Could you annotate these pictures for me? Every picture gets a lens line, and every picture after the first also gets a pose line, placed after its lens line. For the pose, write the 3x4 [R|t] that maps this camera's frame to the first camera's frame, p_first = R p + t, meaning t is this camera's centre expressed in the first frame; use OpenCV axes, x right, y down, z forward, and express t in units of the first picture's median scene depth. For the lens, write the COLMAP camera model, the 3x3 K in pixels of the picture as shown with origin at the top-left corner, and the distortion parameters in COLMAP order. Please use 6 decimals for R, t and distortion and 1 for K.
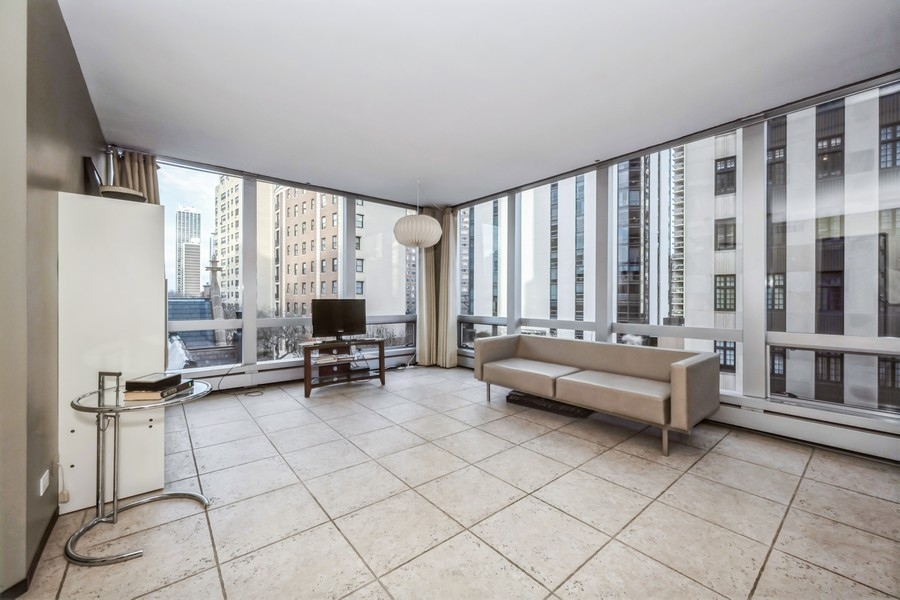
lens RADIAL K [[355.1, 0, 450.0], [0, 355.1, 300.0], [0, 0, 1]] dist [-0.000657, -0.000201]
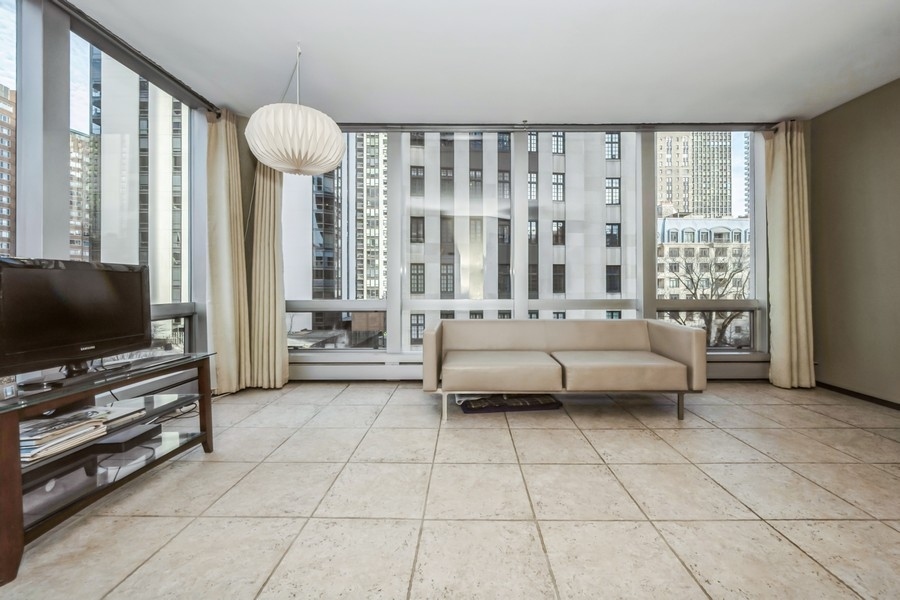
lens RADIAL K [[362.9, 0, 445.2], [0, 362.9, 284.8], [0, 0, 1]] dist [-0.000024, 0.000258]
pose [[0.639134, 0.000251, 0.769095, -0.425093], [0.005397, 0.999974, -0.004812, 0.029981], [-0.769076, 0.007226, 0.639116, 0.554061]]
